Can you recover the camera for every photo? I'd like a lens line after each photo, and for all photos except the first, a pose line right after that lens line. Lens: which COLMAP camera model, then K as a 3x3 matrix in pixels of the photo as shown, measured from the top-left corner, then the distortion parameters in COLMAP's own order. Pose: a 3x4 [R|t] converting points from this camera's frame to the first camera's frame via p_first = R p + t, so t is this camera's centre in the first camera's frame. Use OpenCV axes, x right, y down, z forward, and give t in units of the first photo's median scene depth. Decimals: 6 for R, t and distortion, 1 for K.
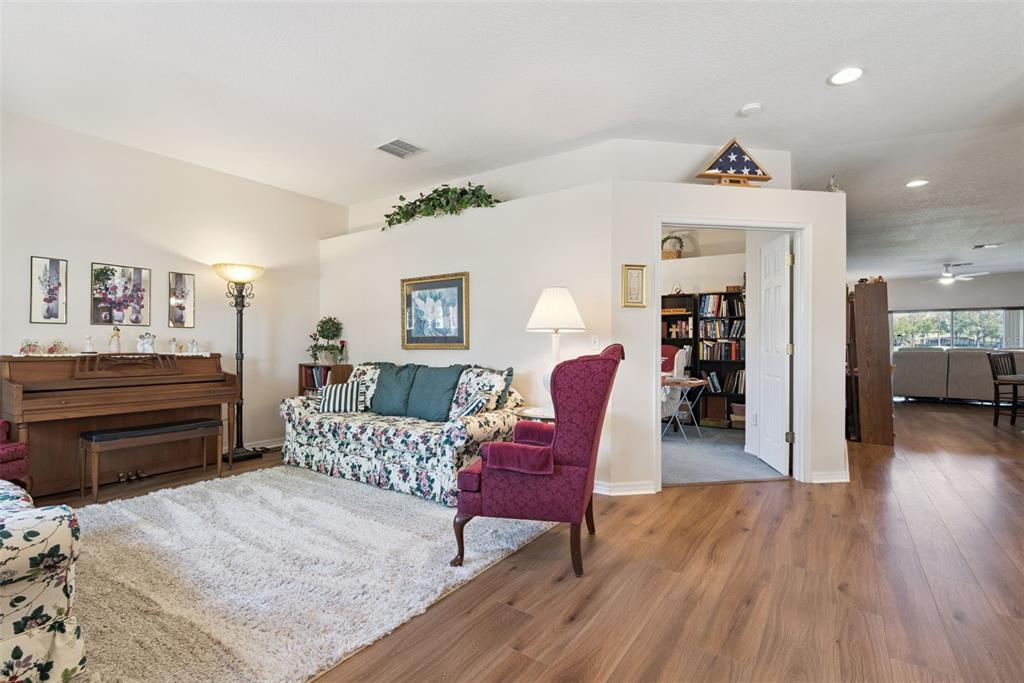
lens RADIAL K [[473.0, 0, 512.0], [0, 473.0, 341.5], [0, 0, 1]] dist [-0.004311, -0.002600]
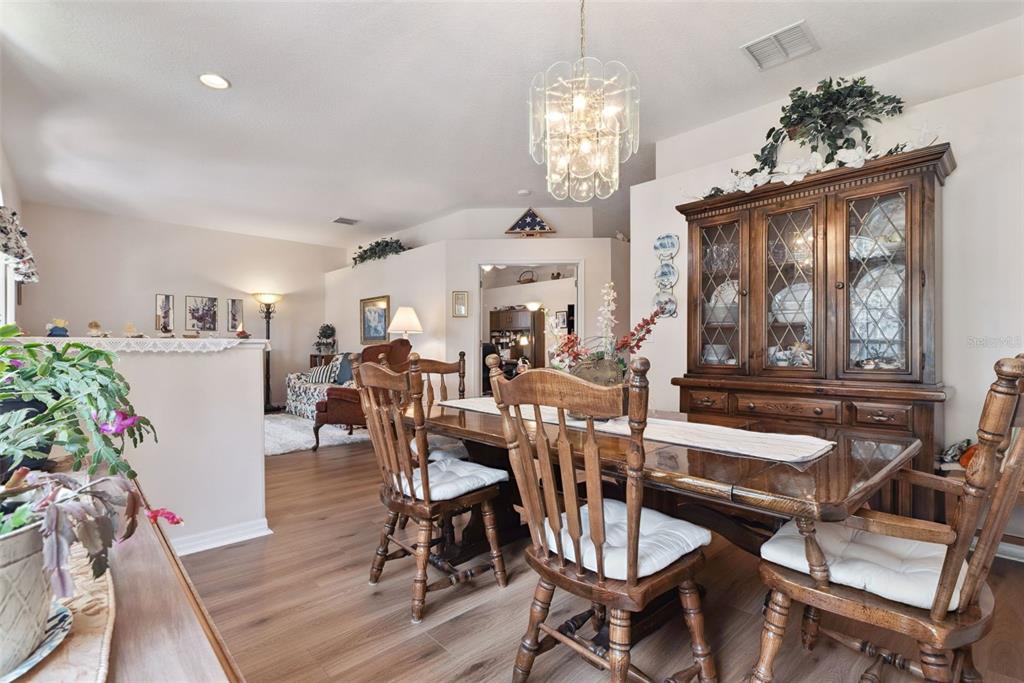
lens RADIAL K [[473.0, 0, 510.8], [0, 473.0, 344.7], [0, 0, 1]] dist [-0.004311, -0.002600]
pose [[0.977576, -0.000215, -0.210584, 0.628550], [0.001112, 0.999991, 0.004143, 0.011646], [0.210581, -0.004284, 0.977567, -0.452621]]
